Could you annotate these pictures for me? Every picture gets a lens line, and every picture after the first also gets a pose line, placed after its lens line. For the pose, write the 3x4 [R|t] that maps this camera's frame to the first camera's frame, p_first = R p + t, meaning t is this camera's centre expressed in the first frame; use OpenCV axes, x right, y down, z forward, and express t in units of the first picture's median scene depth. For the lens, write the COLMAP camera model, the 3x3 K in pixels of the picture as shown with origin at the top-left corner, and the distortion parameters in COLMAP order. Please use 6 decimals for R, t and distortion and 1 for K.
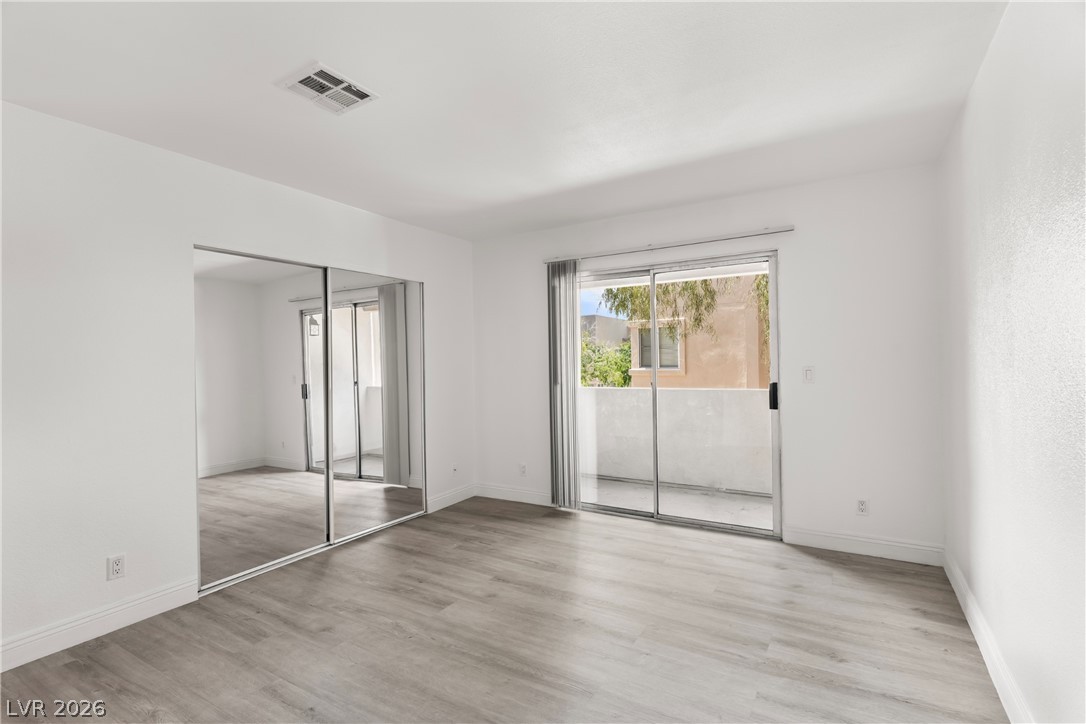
lens RADIAL K [[513.1, 0, 543.5], [0, 513.1, 358.7], [0, 0, 1]] dist [0.003652, -0.000448]
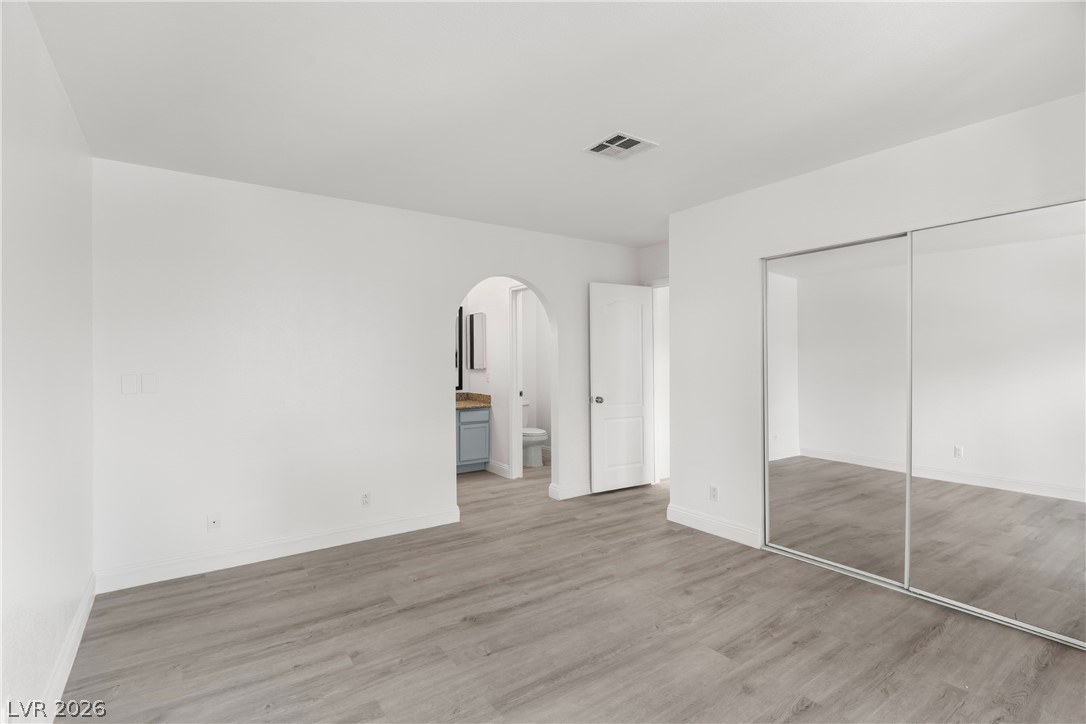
lens RADIAL K [[513.1, 0, 543.5], [0, 513.1, 358.7], [0, 0, 1]] dist [0.003652, -0.000448]
pose [[-0.393239, 0.018537, -0.919249, 0.543734], [0.020271, 0.999729, 0.011489, -0.008610], [0.919213, -0.014116, -0.393508, 0.851906]]
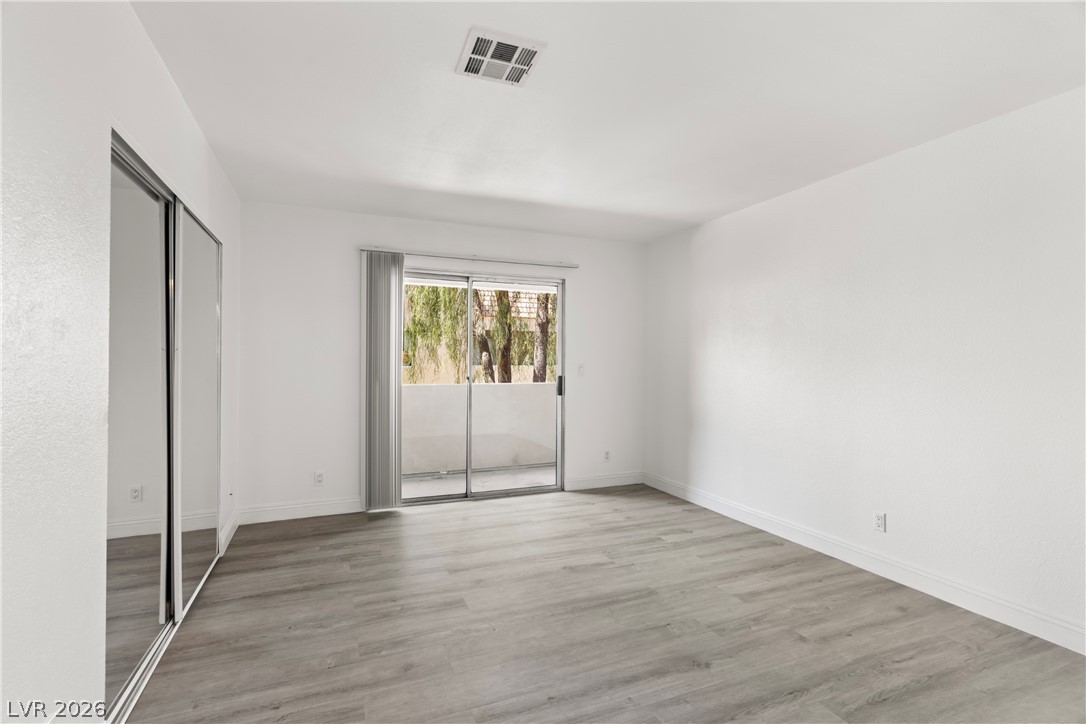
lens RADIAL K [[513.1, 0, 543.5], [0, 513.1, 358.7], [0, 0, 1]] dist [0.003652, -0.000448]
pose [[0.587782, 0.023856, 0.808668, -0.719499], [-0.020743, 0.999681, -0.014414, 0.022619], [-0.808753, -0.008302, 0.588089, 0.243757]]
